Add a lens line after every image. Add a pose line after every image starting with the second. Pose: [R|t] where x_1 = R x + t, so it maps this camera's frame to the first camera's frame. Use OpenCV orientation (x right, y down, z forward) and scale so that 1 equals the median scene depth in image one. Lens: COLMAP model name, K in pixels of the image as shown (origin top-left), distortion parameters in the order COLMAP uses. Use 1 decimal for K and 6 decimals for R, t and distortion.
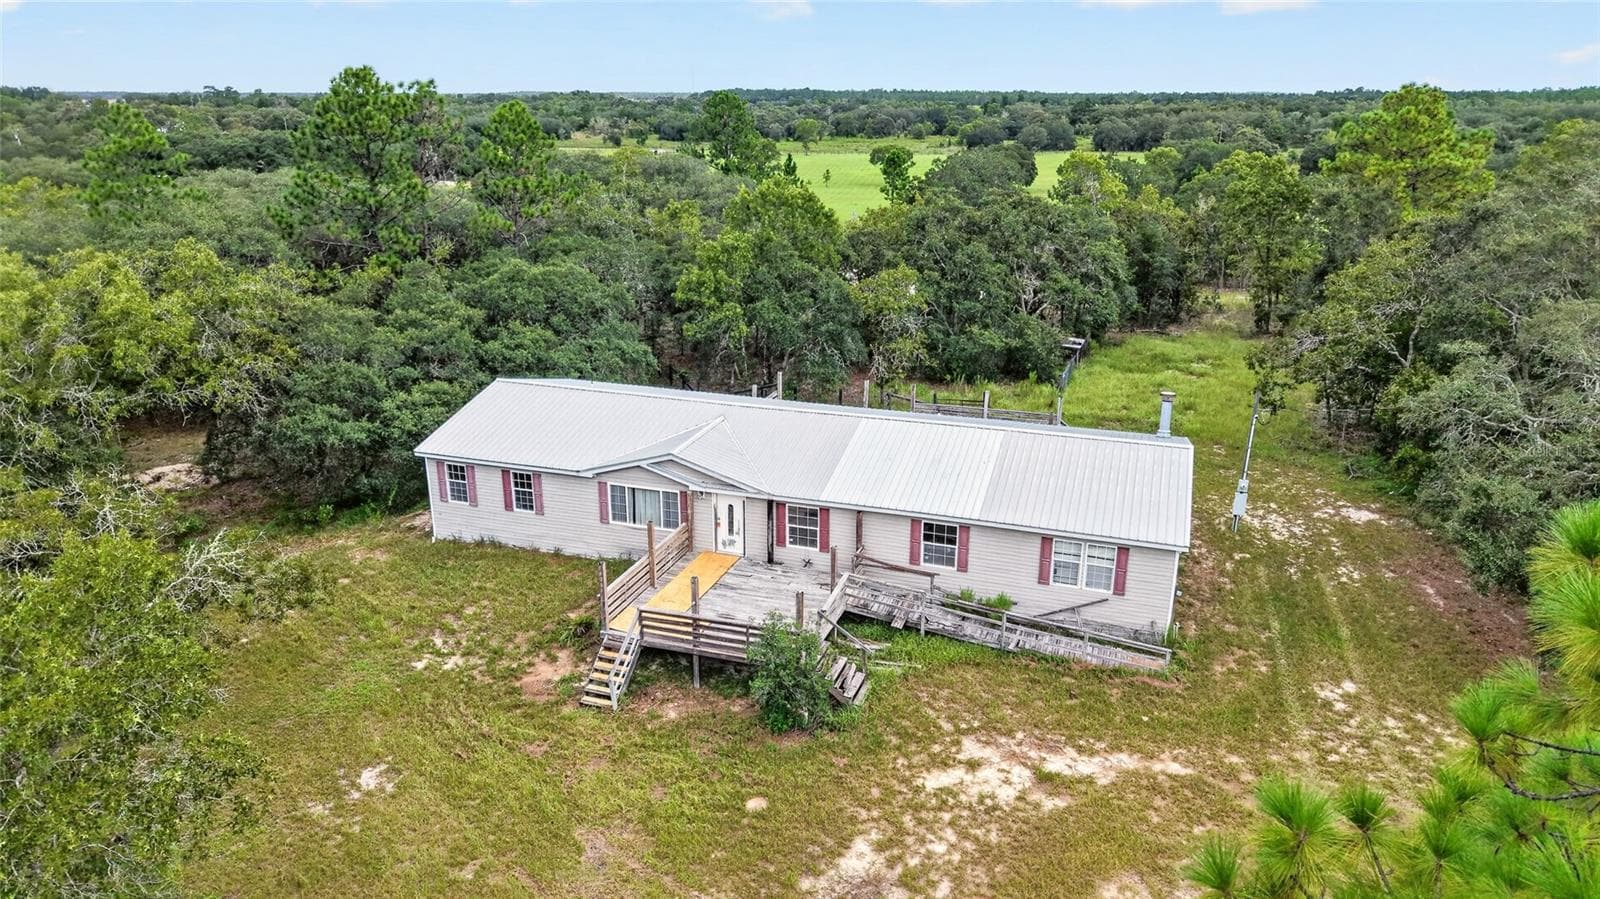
lens RADIAL K [[1065.5, 0, 804.4], [0, 1065.5, 453.8], [0, 0, 1]] dist [0.044569, -0.056707]
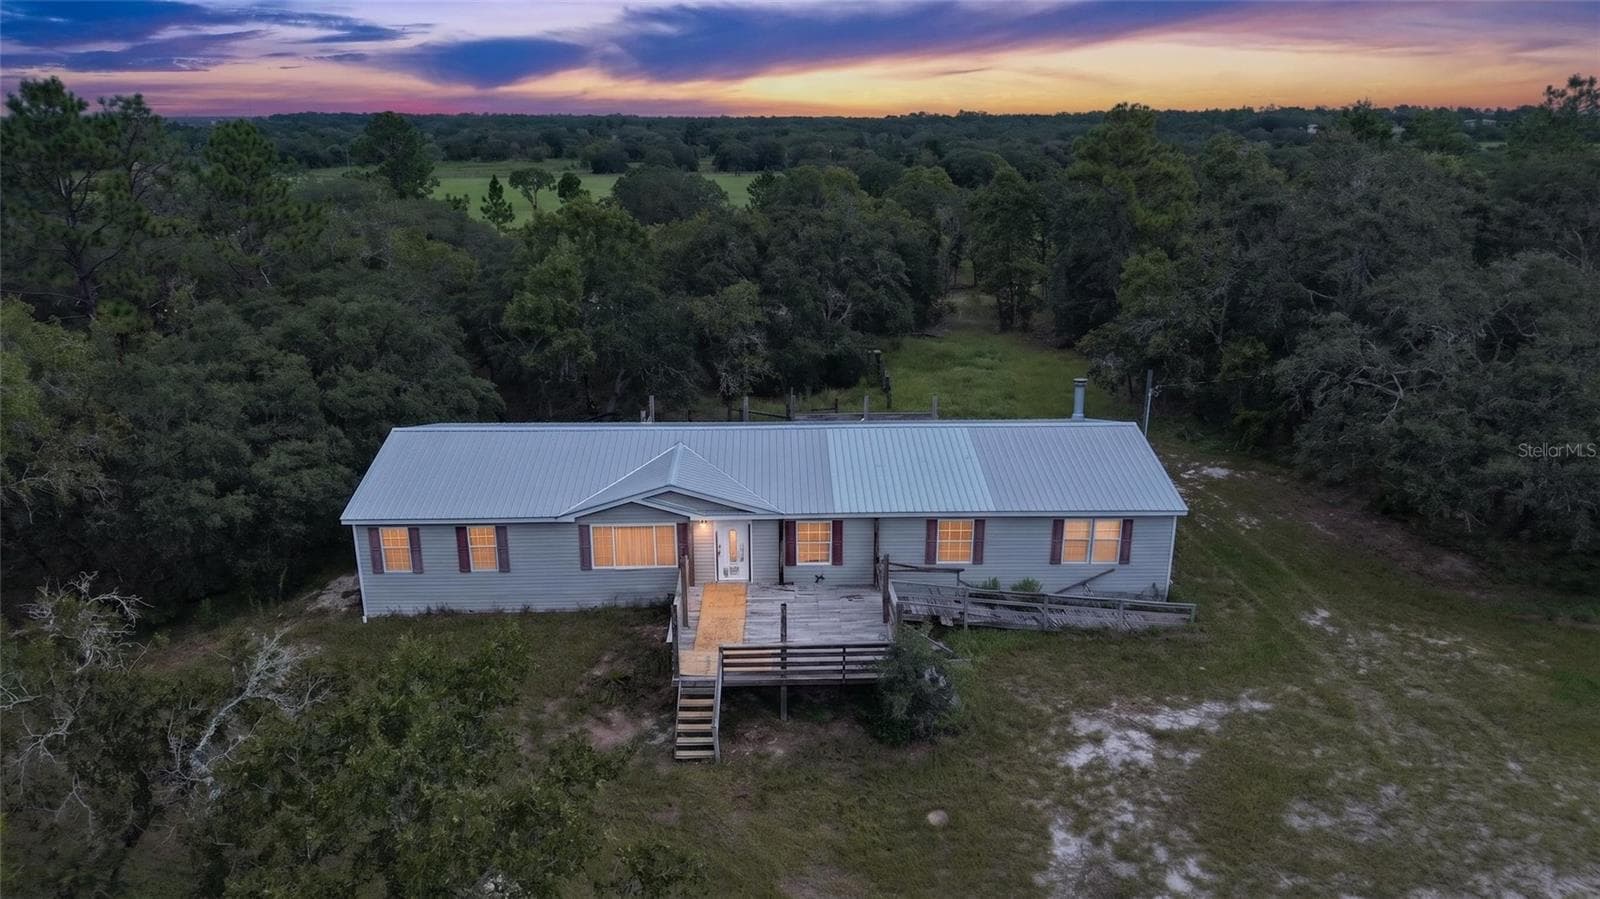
lens RADIAL K [[1078.6, 0, 800.0], [0, 1078.6, 449.5], [0, 0, 1]] dist [0.042157, -0.066449]
pose [[0.937416, -0.104878, 0.332042, -0.332482], [0.113739, 0.993484, -0.007307, -0.010696], [-0.329112, 0.044615, 0.943236, 0.066101]]
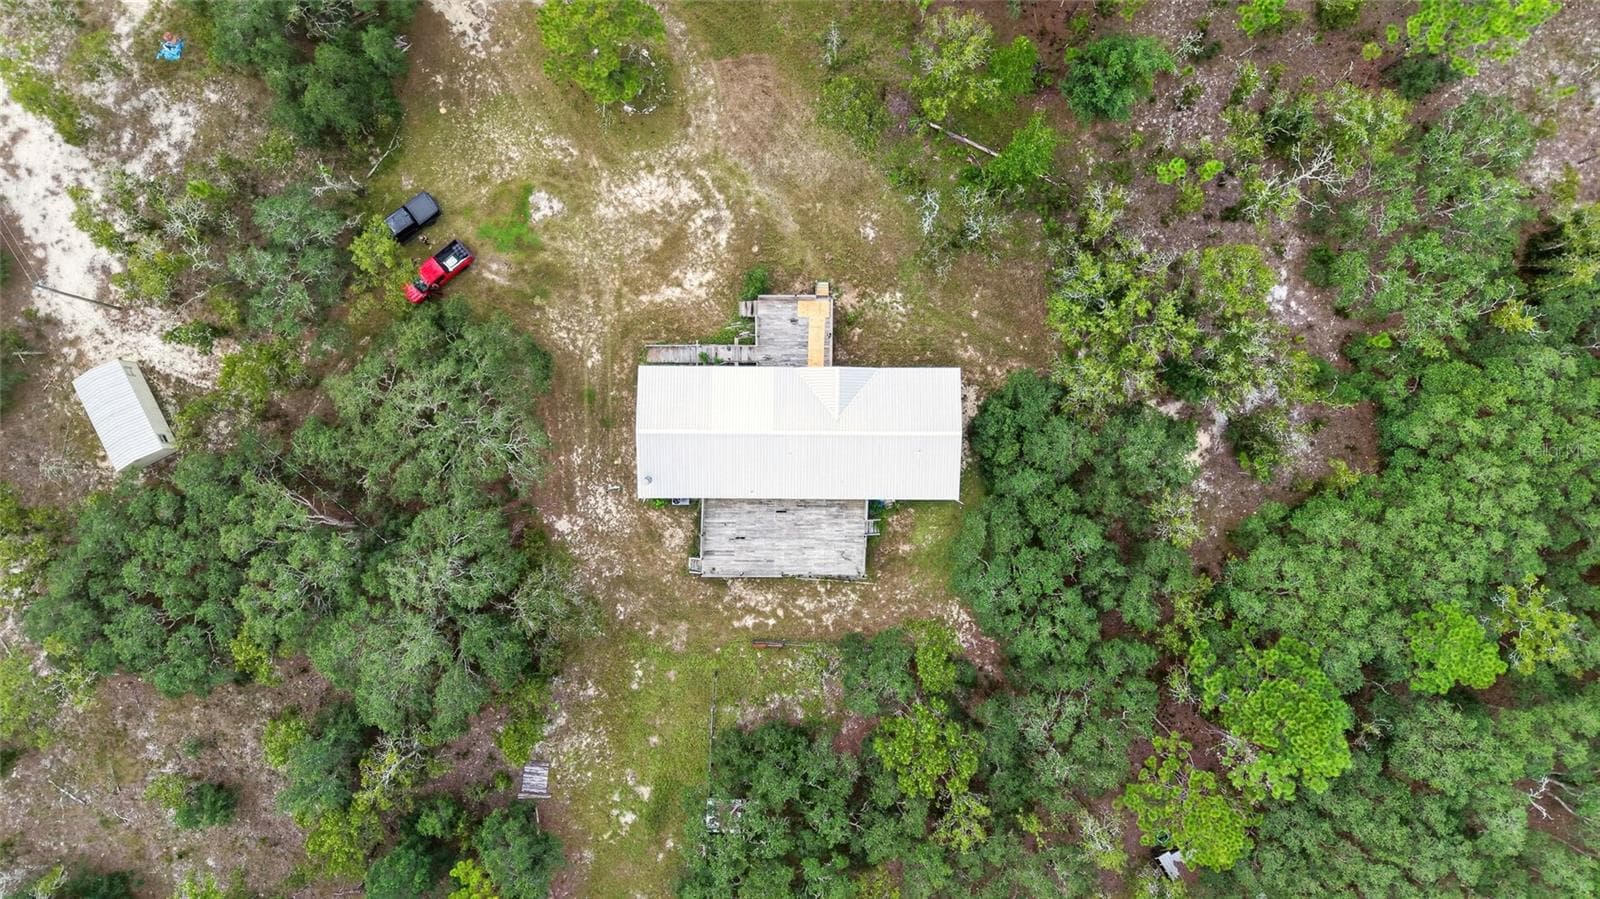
lens RADIAL K [[1078.6, 0, 800.0], [0, 1078.6, 449.5], [0, 0, 1]] dist [0.042157, -0.066449]
pose [[-0.951149, 0.308550, -0.010621, 0.042234], [-0.115983, -0.325229, 0.938495, -2.399449], [0.286119, 0.893881, 0.345128, 0.286680]]
